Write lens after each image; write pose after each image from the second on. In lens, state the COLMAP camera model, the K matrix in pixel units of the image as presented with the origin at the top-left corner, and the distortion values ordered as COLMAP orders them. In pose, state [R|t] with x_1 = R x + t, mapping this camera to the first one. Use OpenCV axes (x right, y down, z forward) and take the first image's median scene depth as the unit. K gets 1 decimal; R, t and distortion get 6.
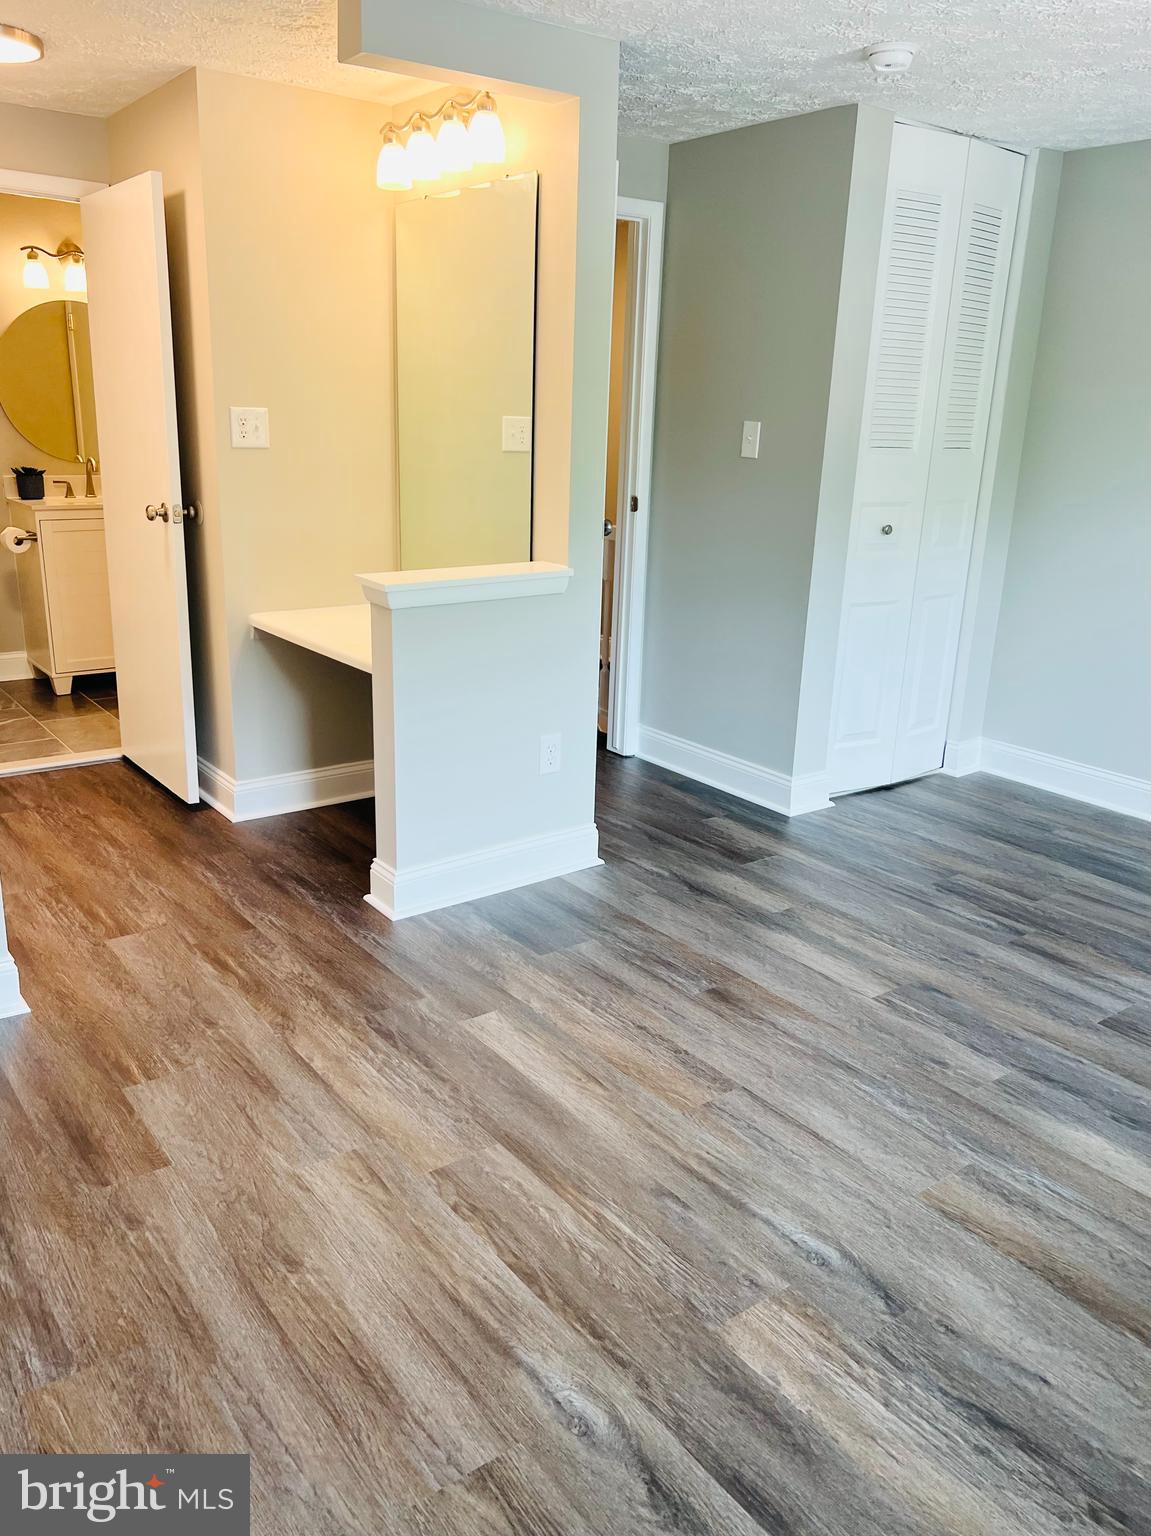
lens RADIAL K [[1156.2, 0, 573.3], [0, 1156.2, 766.3], [0, 0, 1]] dist [0.036060, -0.039059]
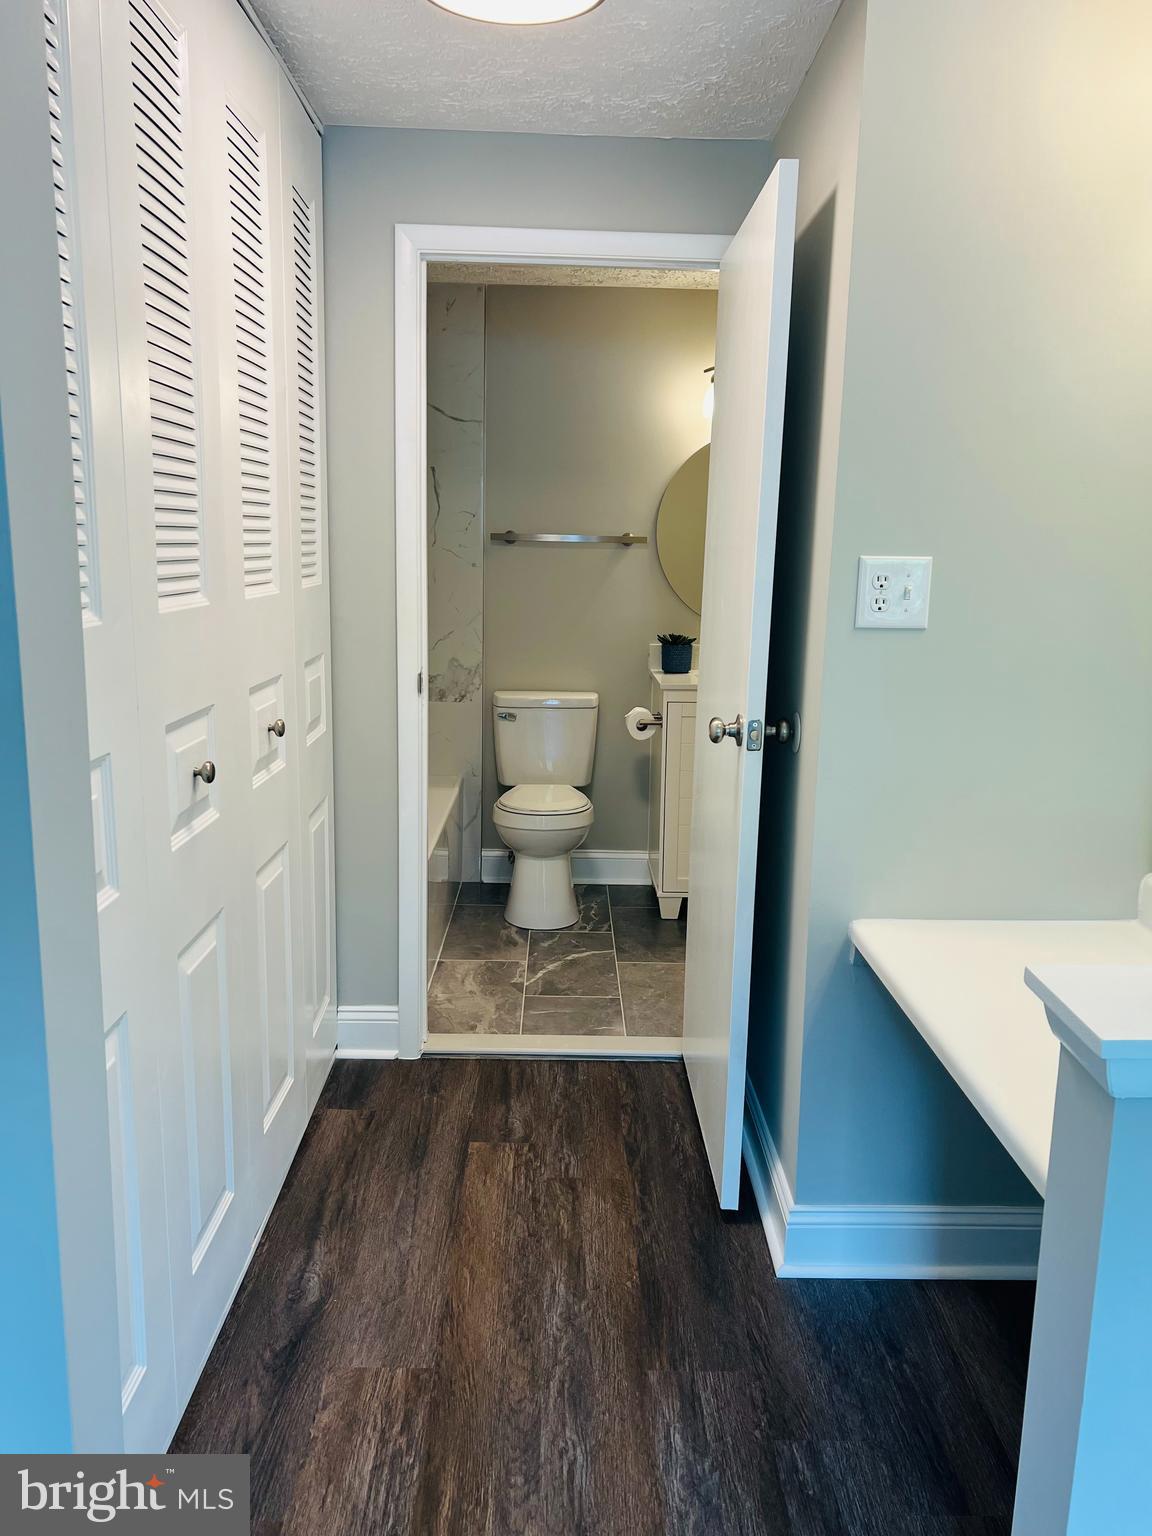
lens RADIAL K [[1156.2, 0, 575.9], [0, 1156.2, 762.1], [0, 0, 1]] dist [0.036060, -0.039059]
pose [[0.809656, 0.090242, -0.579926, -0.071272], [-0.162937, 0.983828, -0.074389, -0.141380], [0.563835, 0.154721, 0.811266, 0.463088]]
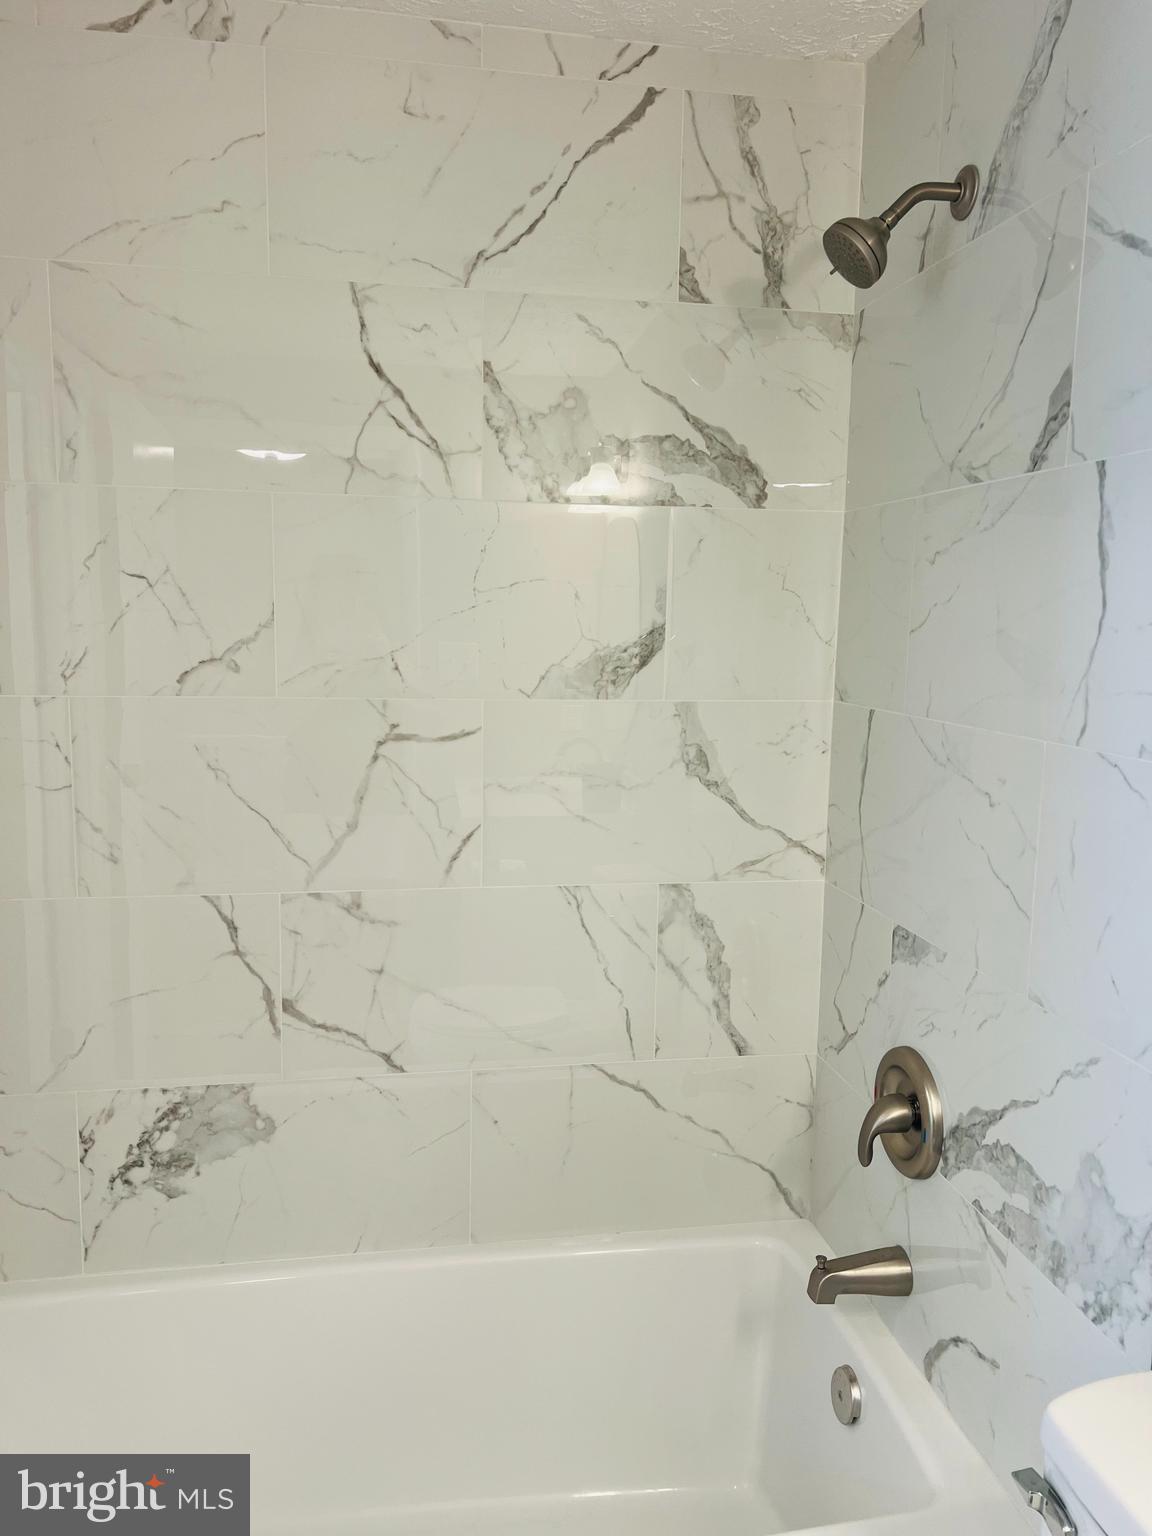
lens RADIAL K [[1156.2, 0, 574.3], [0, 1156.2, 776.7], [0, 0, 1]] dist [0.036060, -0.039059]
pose [[-0.446092, 0.071792, -0.892103, -0.533774], [-0.293771, 0.929805, 0.221725, -0.441371], [0.845400, 0.360984, -0.393688, 1.310118]]
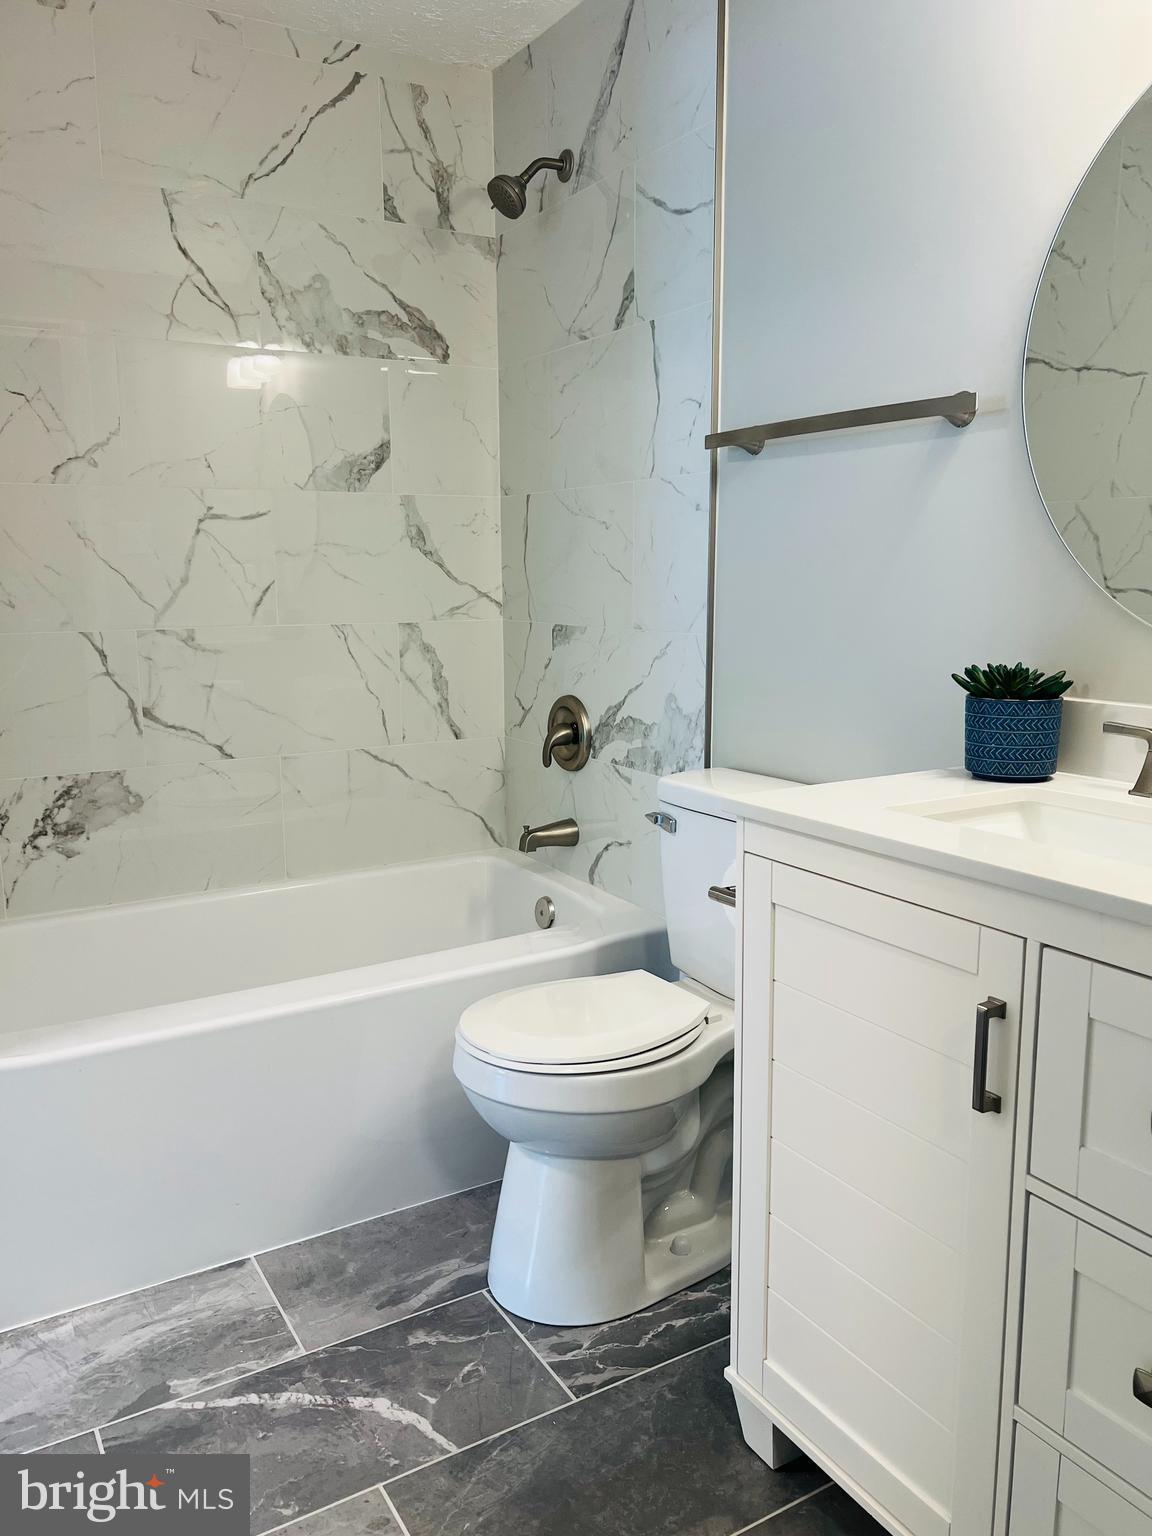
lens RADIAL K [[1156.2, 0, 567.6], [0, 1156.2, 769.4], [0, 0, 1]] dist [0.036060, -0.039059]
pose [[-0.112133, 0.131784, -0.984916, -0.264898], [-0.283284, 0.945797, 0.158801, -0.358171], [0.952458, 0.296818, -0.068723, 1.343621]]
